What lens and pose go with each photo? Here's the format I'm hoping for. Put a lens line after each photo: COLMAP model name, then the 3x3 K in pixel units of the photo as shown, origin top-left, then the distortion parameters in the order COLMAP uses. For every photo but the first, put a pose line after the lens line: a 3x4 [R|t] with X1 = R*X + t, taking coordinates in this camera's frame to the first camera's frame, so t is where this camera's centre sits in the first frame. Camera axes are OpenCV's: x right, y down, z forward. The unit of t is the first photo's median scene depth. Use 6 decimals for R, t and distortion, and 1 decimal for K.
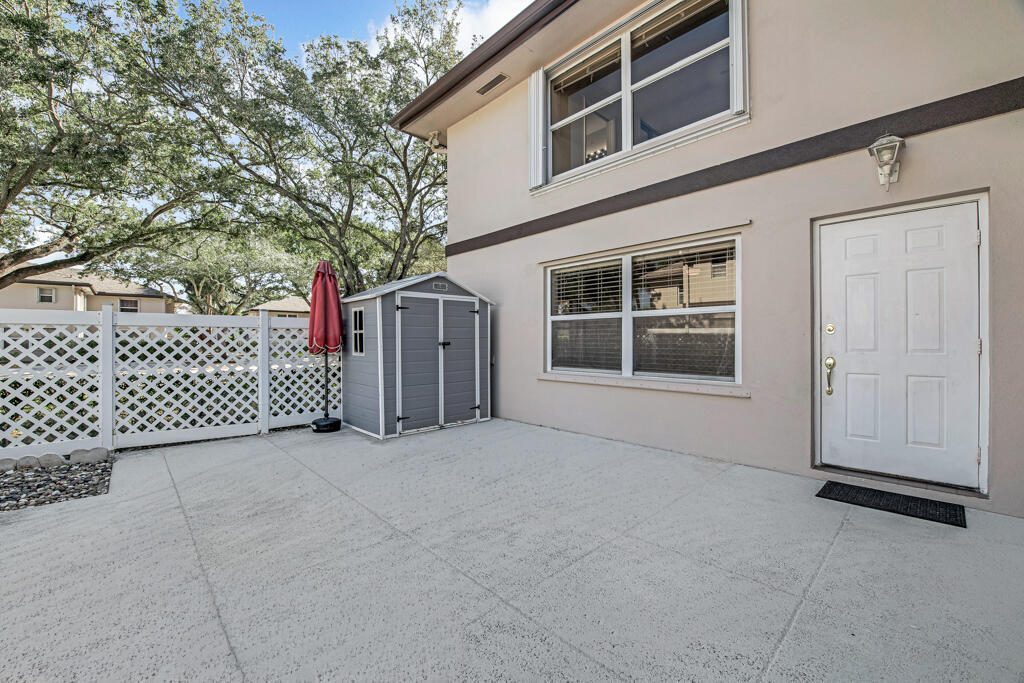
lens RADIAL K [[411.9, 0, 512.8], [0, 411.9, 343.4], [0, 0, 1]] dist [0.000733, 0.000074]
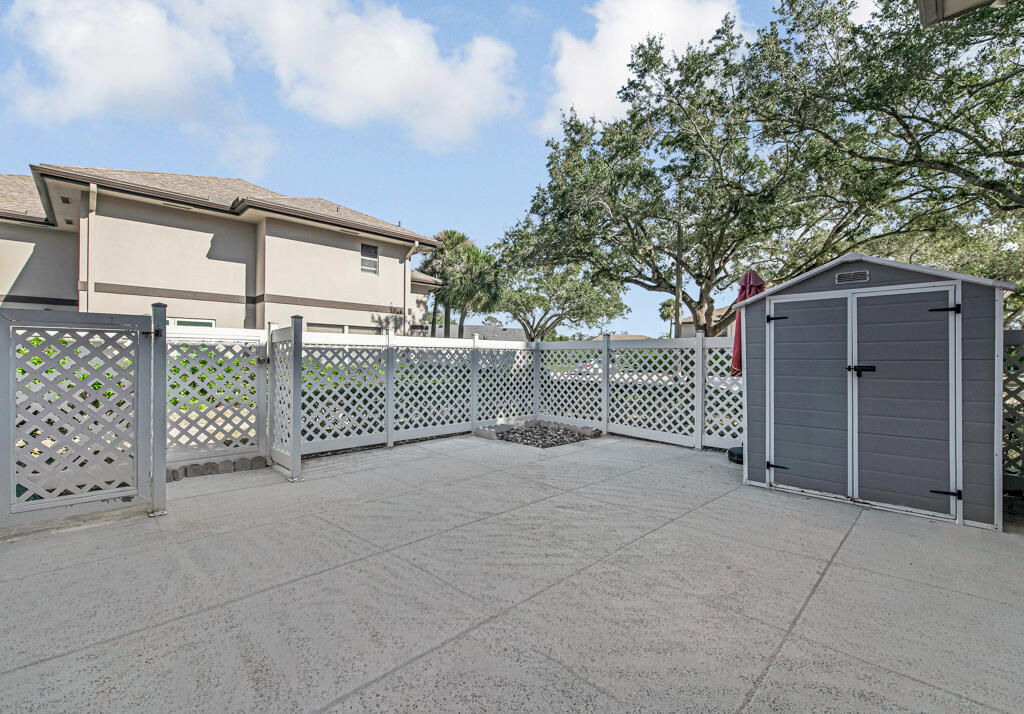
lens RADIAL K [[449.4, 0, 515.6], [0, 449.4, 355.5], [0, 0, 1]] dist [0.000606, -0.000073]
pose [[0.029574, -0.000880, -0.999562, 0.524320], [-0.016382, 0.999865, -0.001365, -0.009647], [0.999428, 0.016415, 0.029555, 0.493832]]
